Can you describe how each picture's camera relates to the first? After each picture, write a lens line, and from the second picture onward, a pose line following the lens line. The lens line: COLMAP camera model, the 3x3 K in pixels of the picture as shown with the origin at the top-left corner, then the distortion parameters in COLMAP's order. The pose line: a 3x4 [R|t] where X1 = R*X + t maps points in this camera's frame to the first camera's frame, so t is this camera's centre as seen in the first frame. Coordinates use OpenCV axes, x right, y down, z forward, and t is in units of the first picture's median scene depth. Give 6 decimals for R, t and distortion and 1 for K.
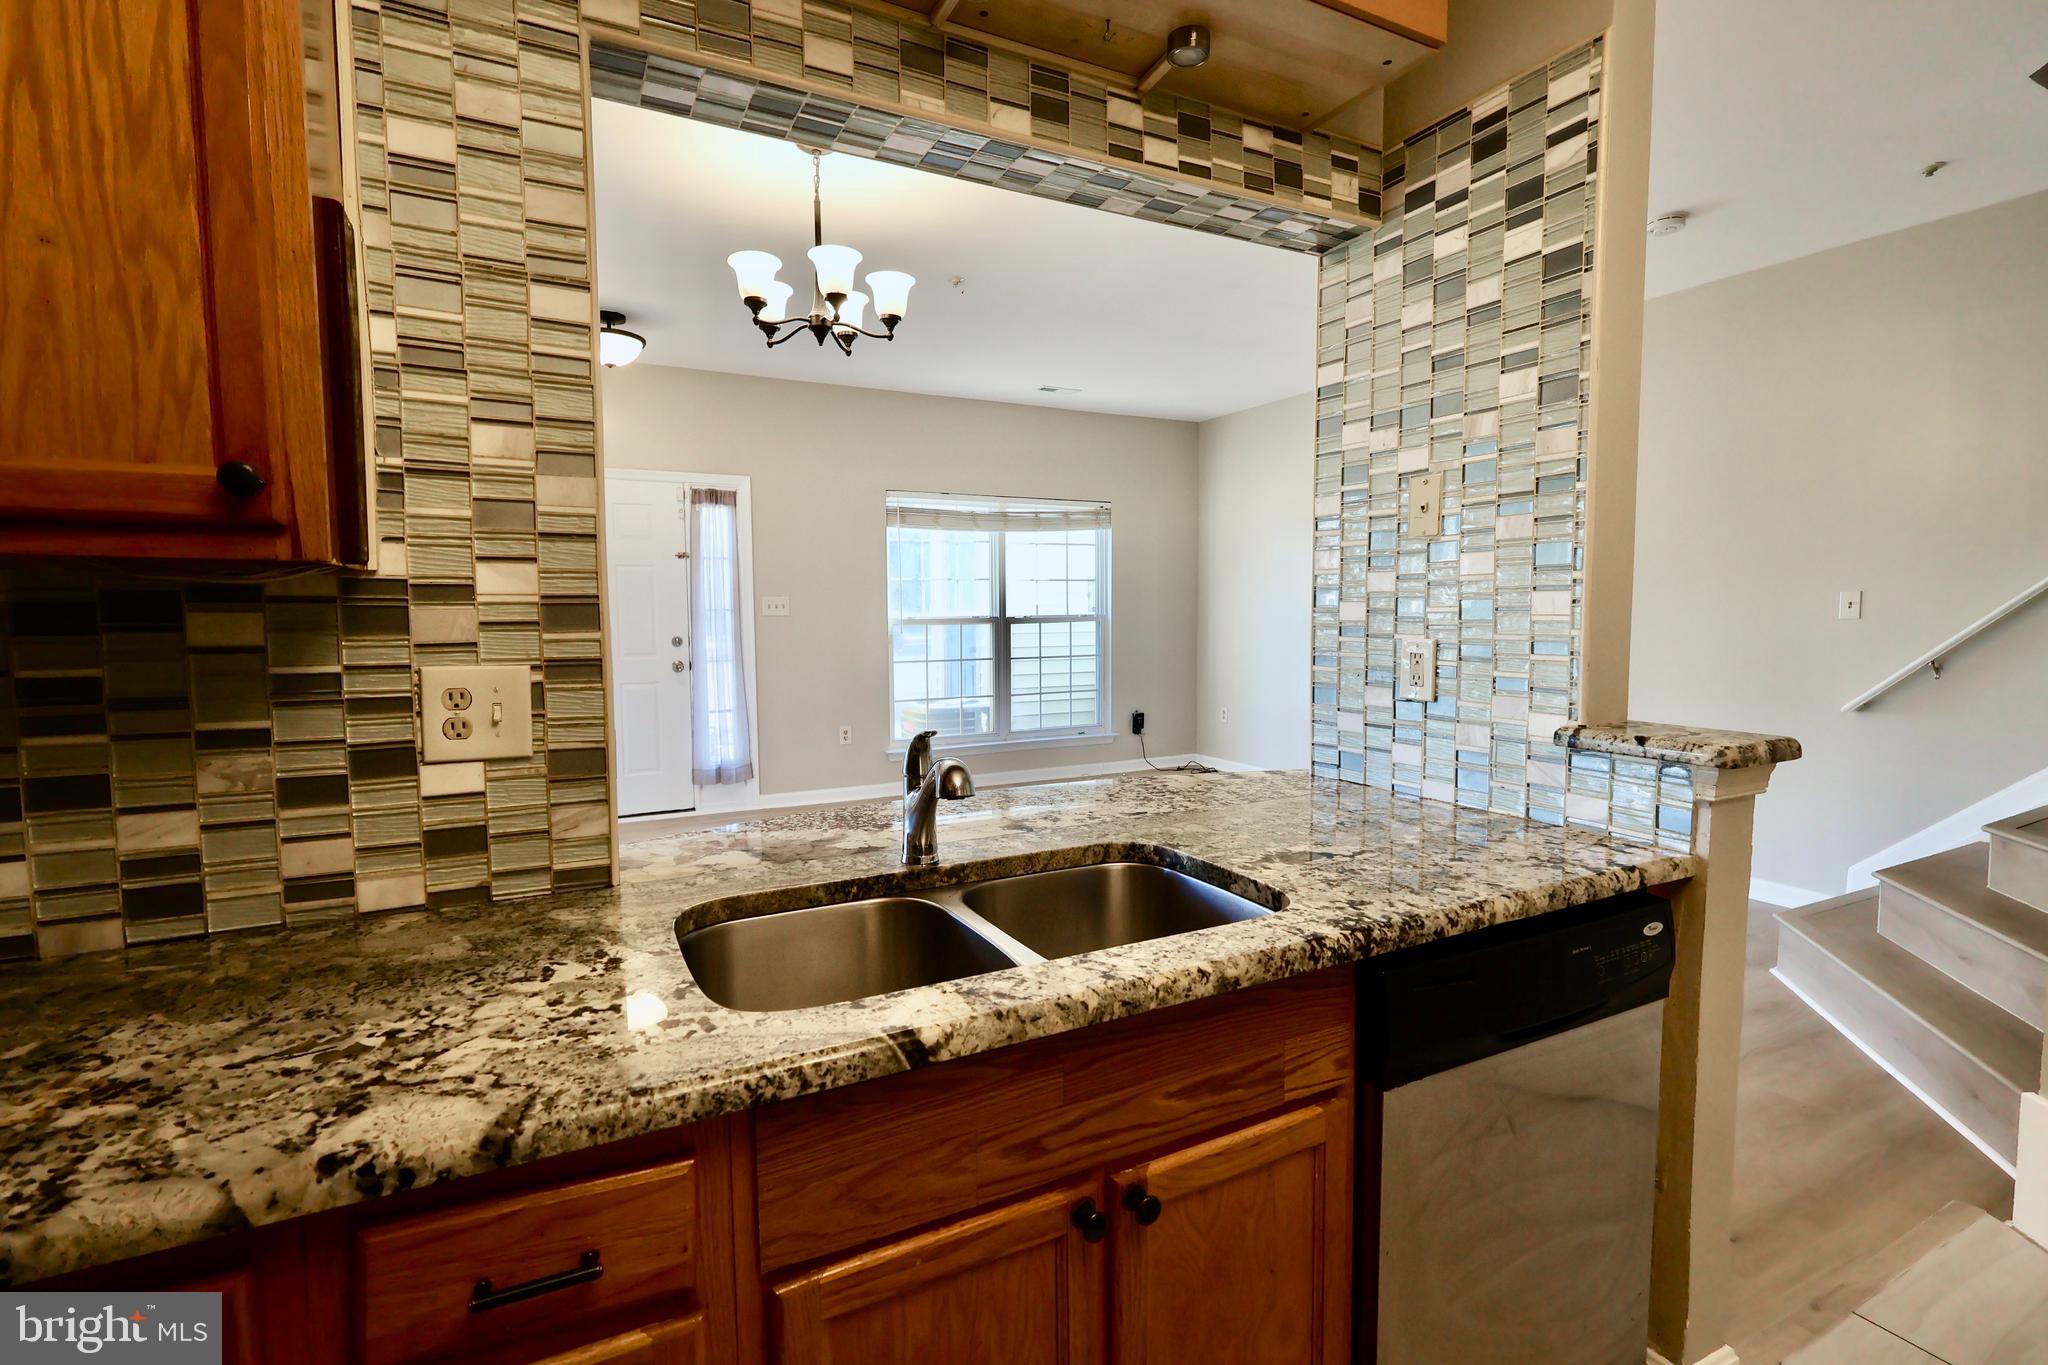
lens RADIAL K [[941.0, 0, 1025.6], [0, 941.0, 681.5], [0, 0, 1]] dist [-0.003760, 0.000817]
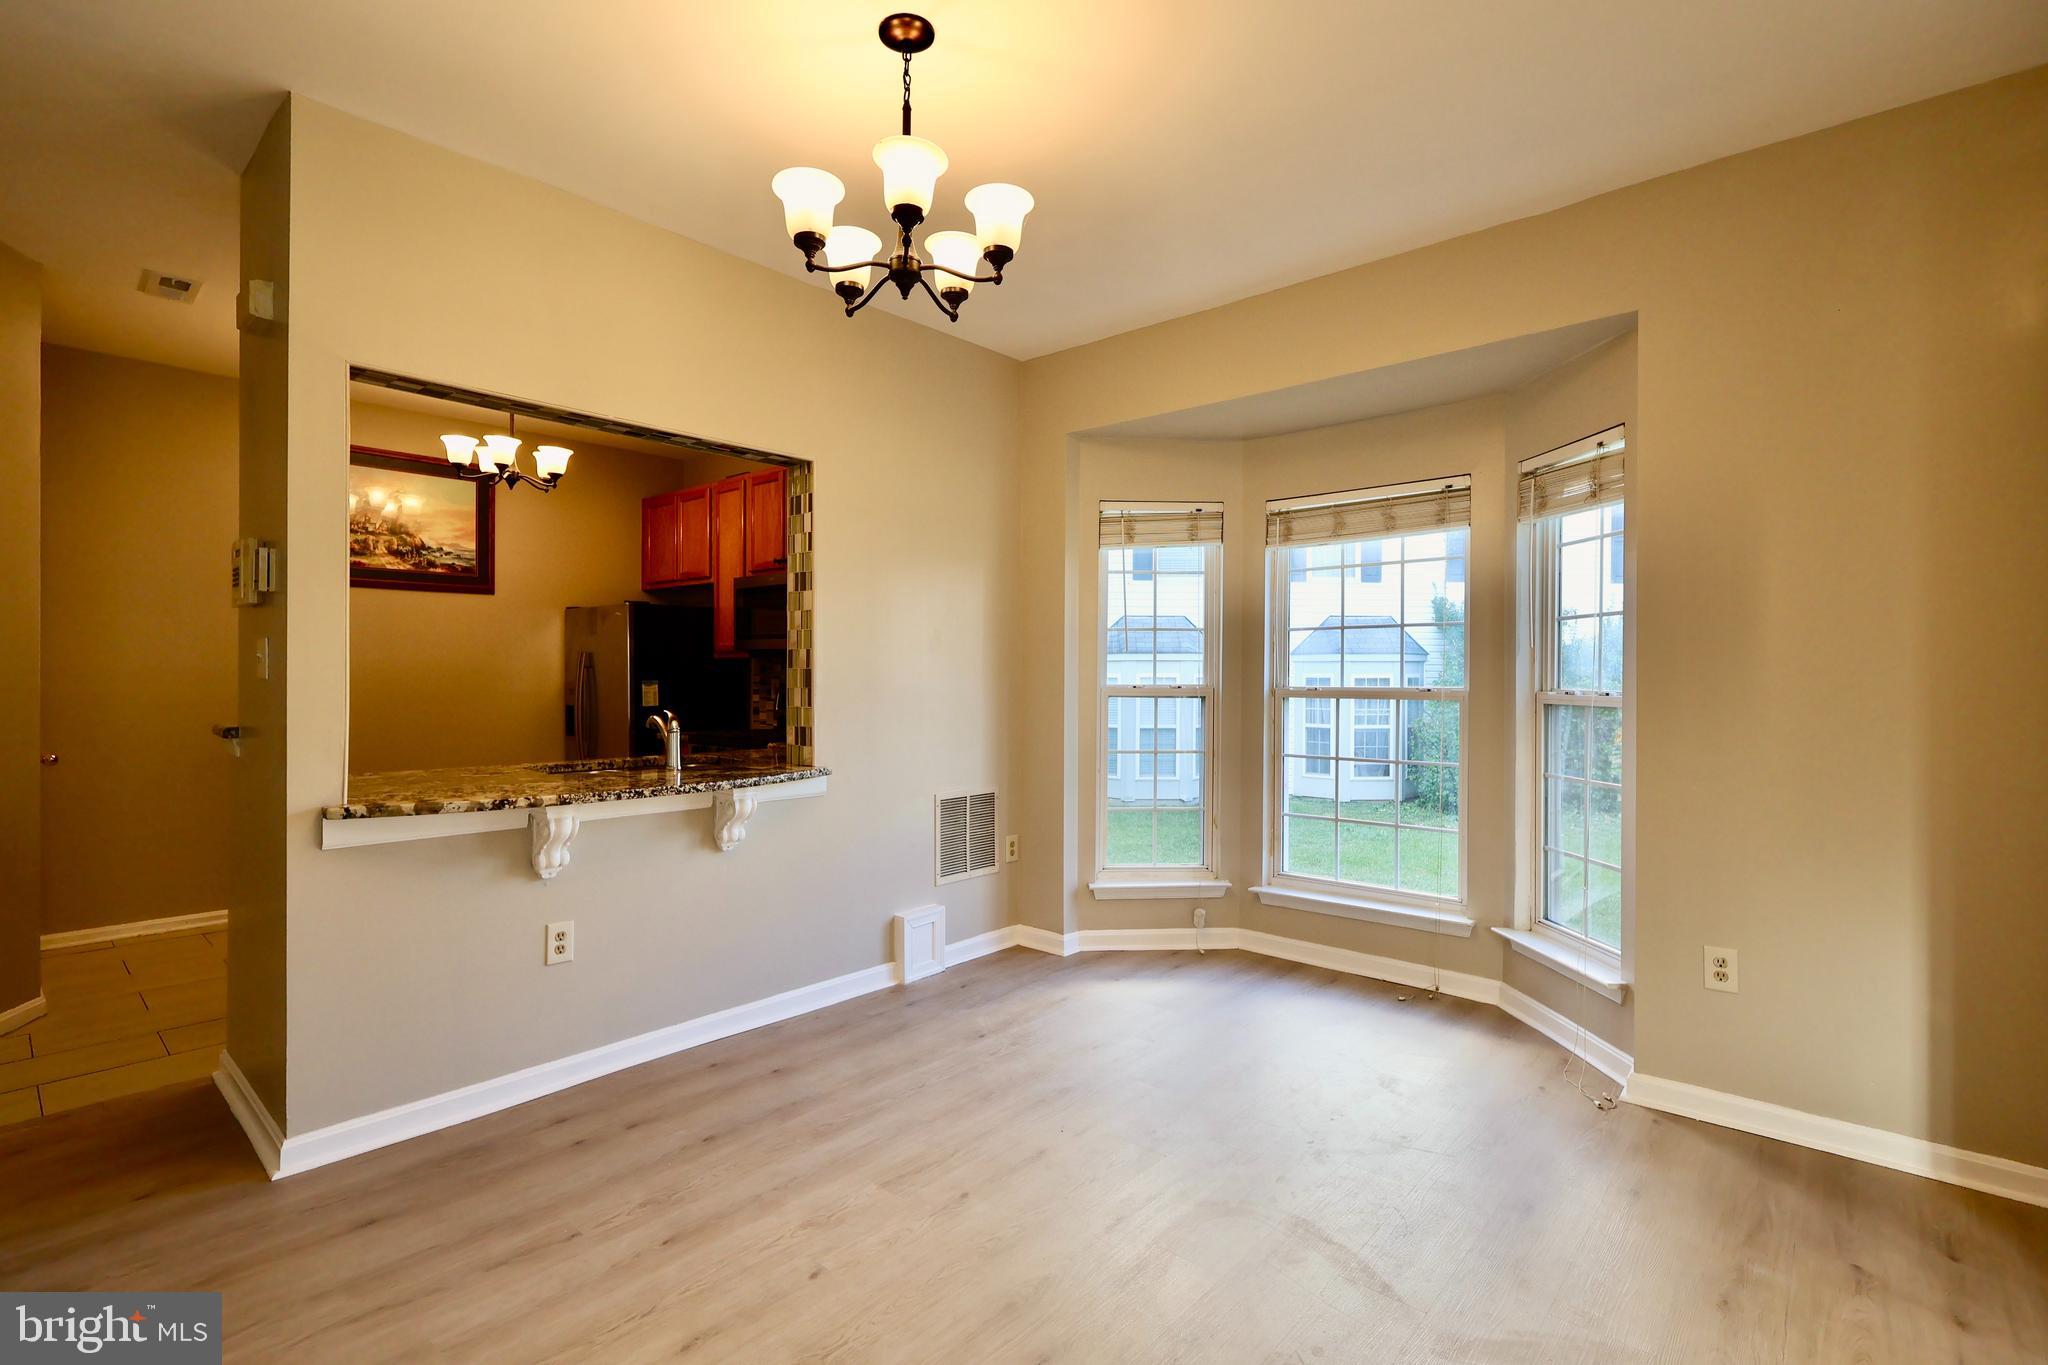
lens RADIAL K [[941.0, 0, 1025.6], [0, 941.0, 681.5], [0, 0, 1]] dist [-0.003760, 0.000817]
pose [[-0.933204, 0.002371, -0.359340, -0.020879], [-0.029703, 0.996047, 0.083711, -0.062155], [0.358119, 0.088793, -0.929444, 0.863397]]
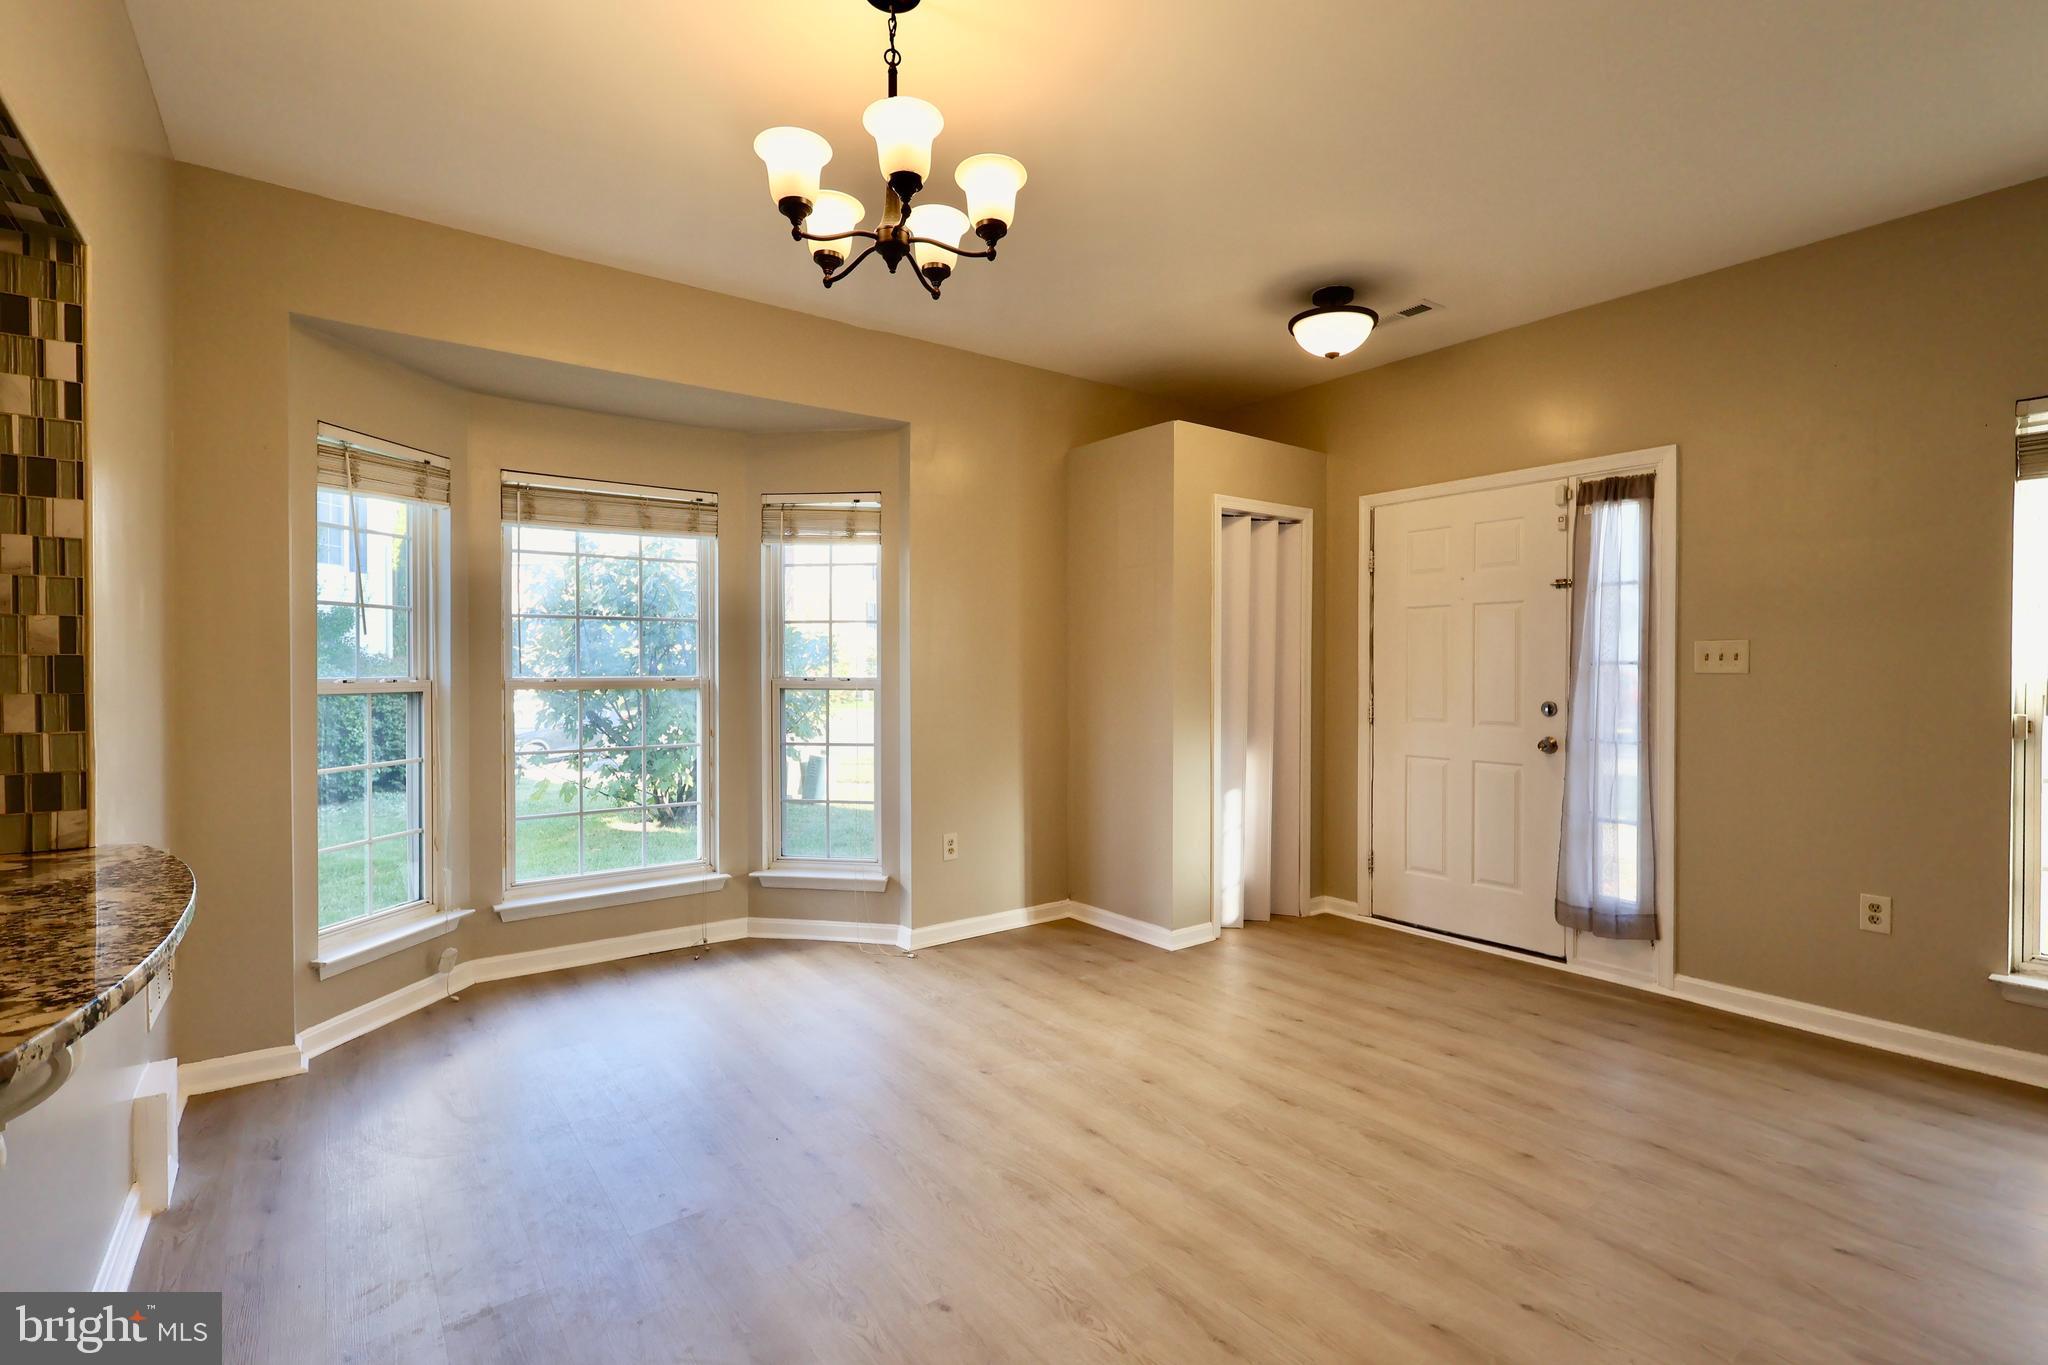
lens RADIAL K [[939.8, 0, 1026.6], [0, 939.8, 679.8], [0, 0, 1]] dist [-0.008659, 0.000484]
pose [[0.161805, 0.015846, -0.986696, 0.240048], [-0.082326, 0.996602, 0.002505, -0.033125], [0.983383, 0.080825, 0.162560, 0.501466]]
